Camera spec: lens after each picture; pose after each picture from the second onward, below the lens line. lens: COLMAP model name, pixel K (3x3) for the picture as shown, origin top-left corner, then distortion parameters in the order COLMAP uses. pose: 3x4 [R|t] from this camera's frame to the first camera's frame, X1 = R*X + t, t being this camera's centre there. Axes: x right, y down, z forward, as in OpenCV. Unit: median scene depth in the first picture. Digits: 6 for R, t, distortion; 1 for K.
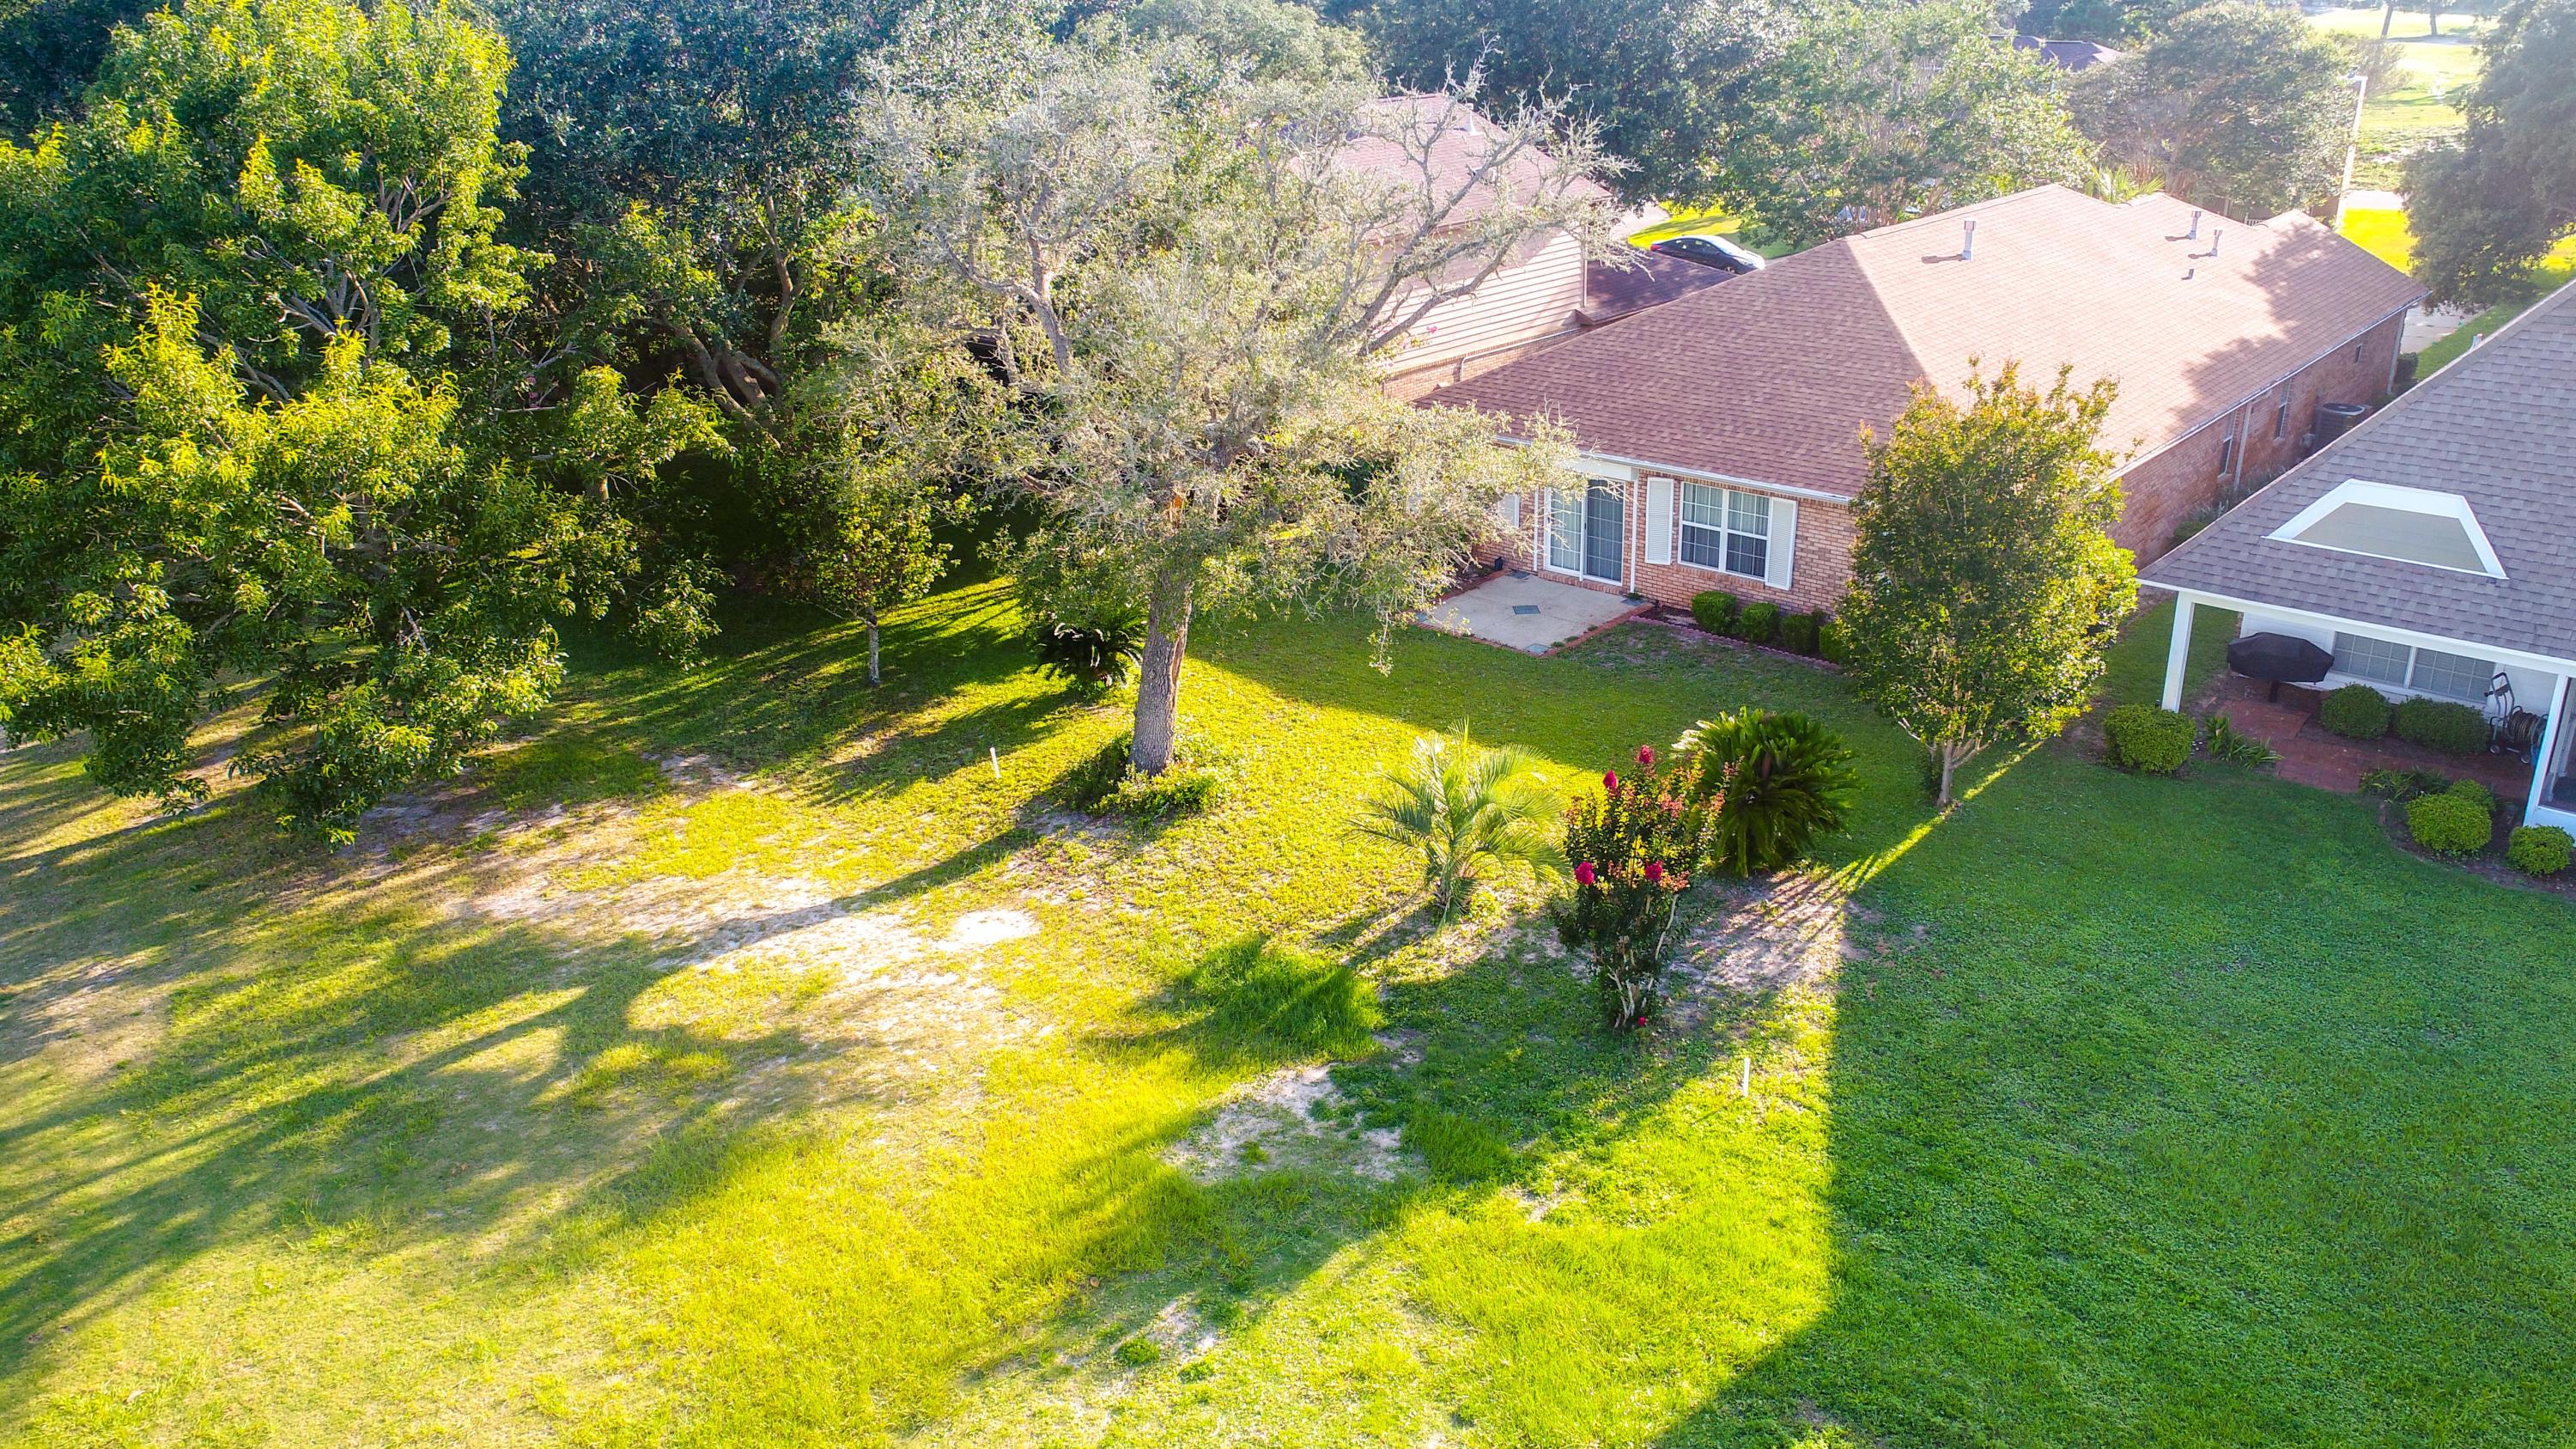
lens RADIAL K [[1923.0, 0, 1290.4], [0, 1923.0, 726.0], [0, 0, 1]] dist [-0.003472, -0.000843]
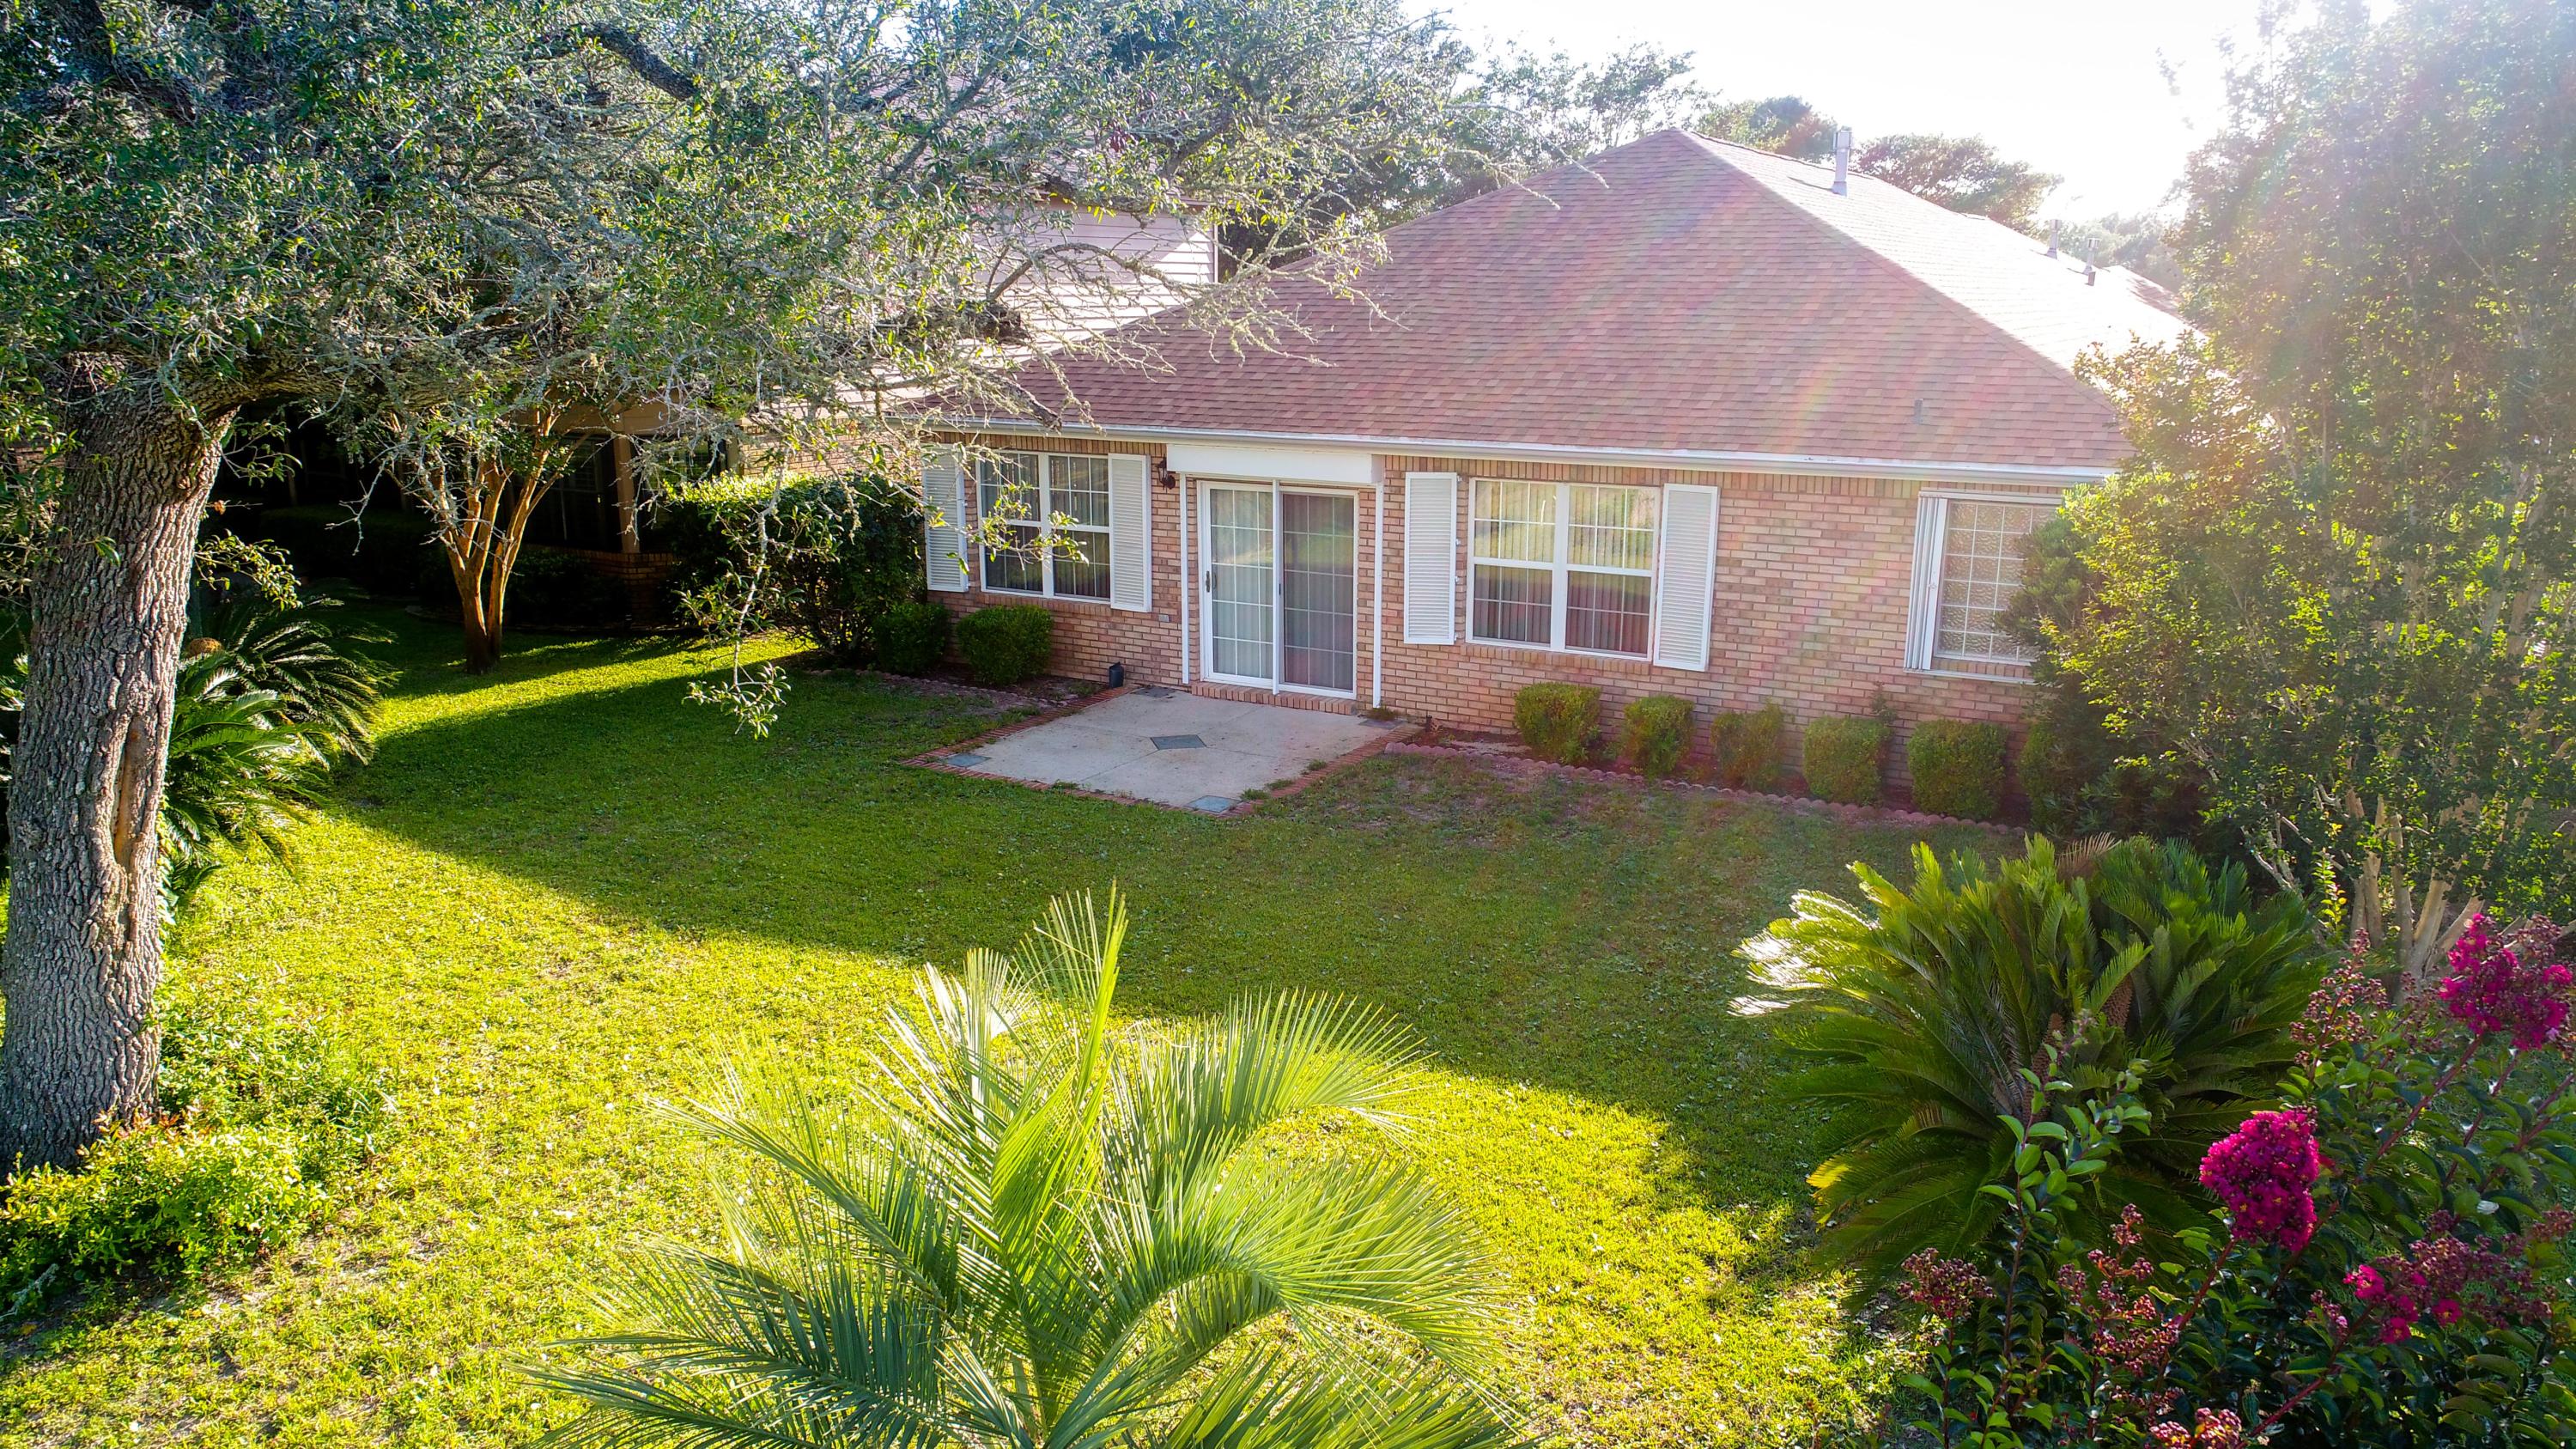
lens RADIAL K [[1923.0, 0, 1283.8], [0, 1923.0, 727.7], [0, 0, 1]] dist [-0.003472, -0.000843]
pose [[0.977874, -0.019294, 0.208302, 0.046649], [0.048646, 0.989414, -0.136727, 0.006216], [-0.203459, 0.143835, 0.968461, 0.524054]]
